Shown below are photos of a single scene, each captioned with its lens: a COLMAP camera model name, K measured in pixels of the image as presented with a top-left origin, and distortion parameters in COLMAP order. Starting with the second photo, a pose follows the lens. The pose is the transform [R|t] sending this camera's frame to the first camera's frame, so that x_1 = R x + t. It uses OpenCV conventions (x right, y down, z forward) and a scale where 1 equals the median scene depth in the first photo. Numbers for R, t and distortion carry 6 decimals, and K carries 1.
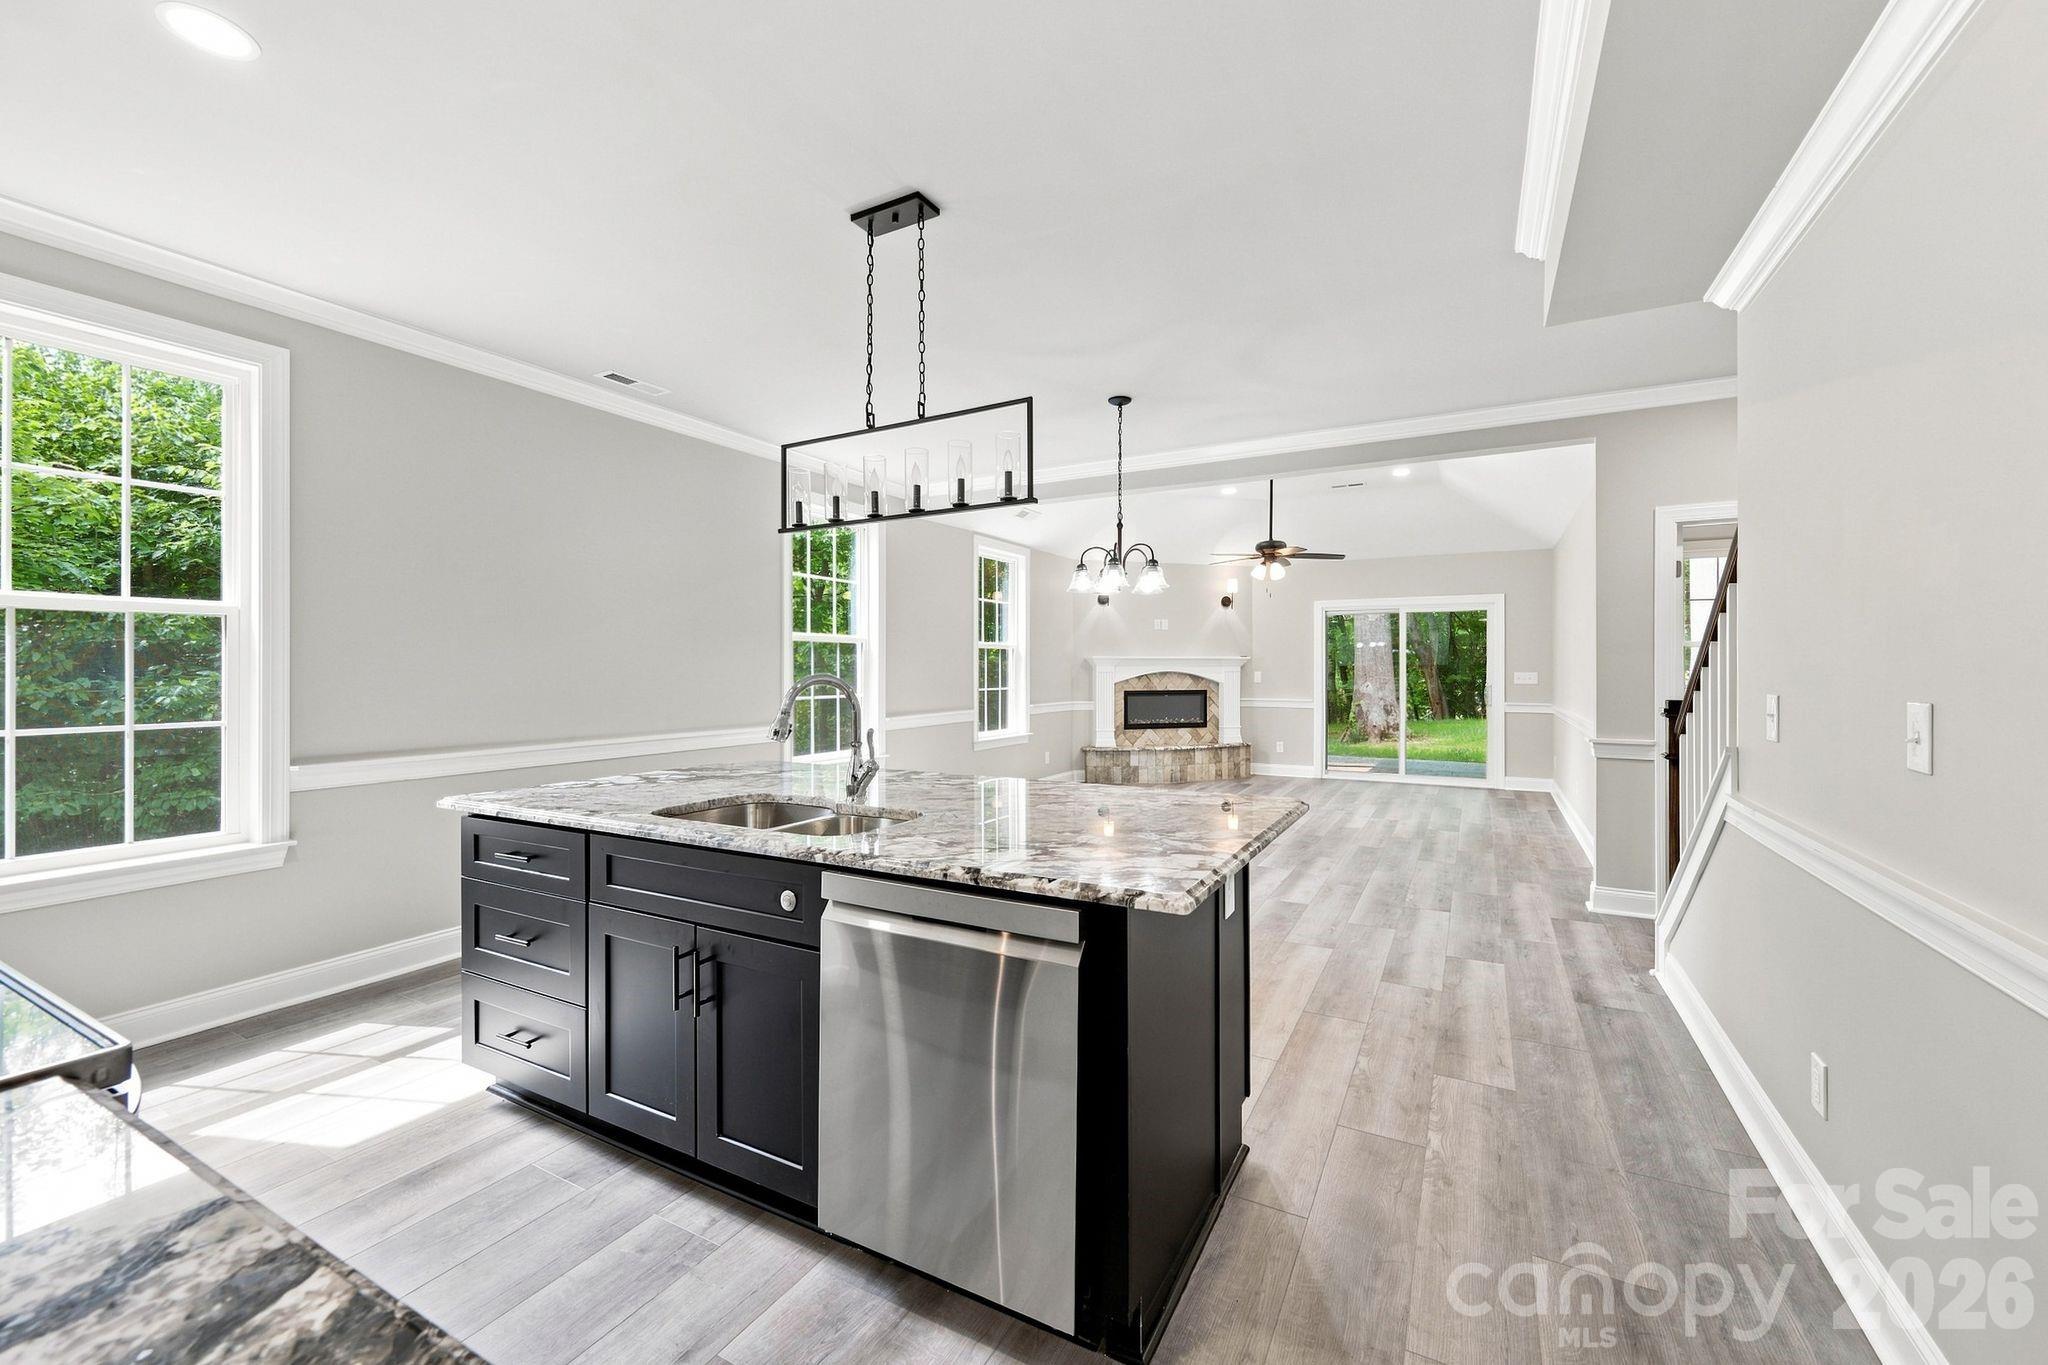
lens RADIAL K [[825.3, 0, 1021.4], [0, 825.3, 671.8], [0, 0, 1]] dist [0.003168, -0.000008]
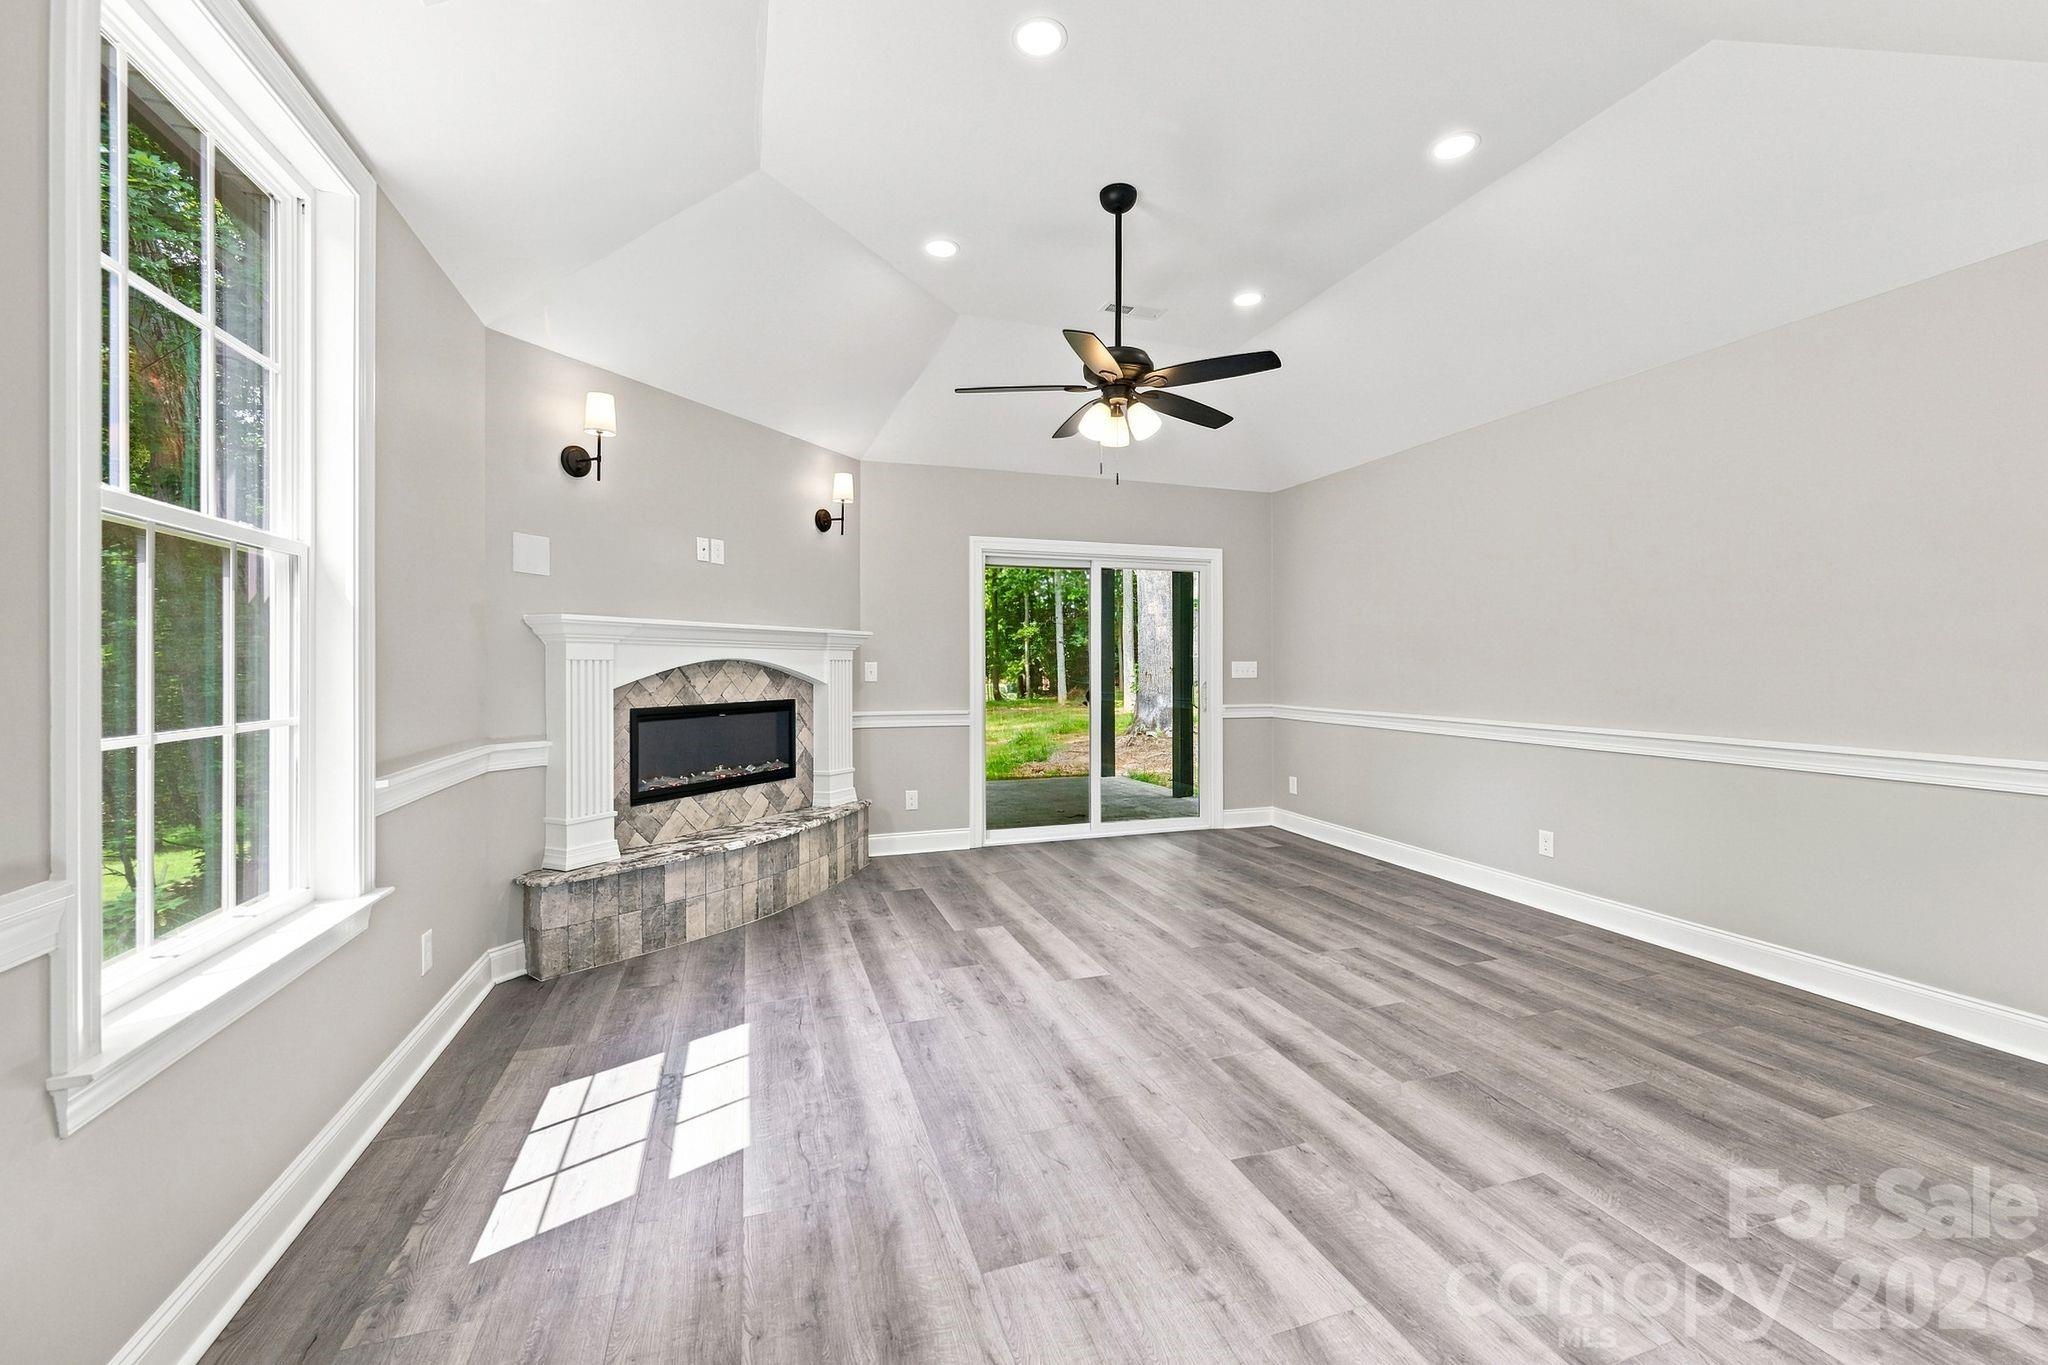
lens RADIAL K [[825.3, 0, 1032.9], [0, 825.3, 666.8], [0, 0, 1]] dist [0.003168, -0.000008]
pose [[0.664041, -0.000959, 0.747696, -0.040931], [0.003765, 0.999991, -0.002061, 0.004700], [-0.747687, 0.004184, 0.664038, 0.597712]]
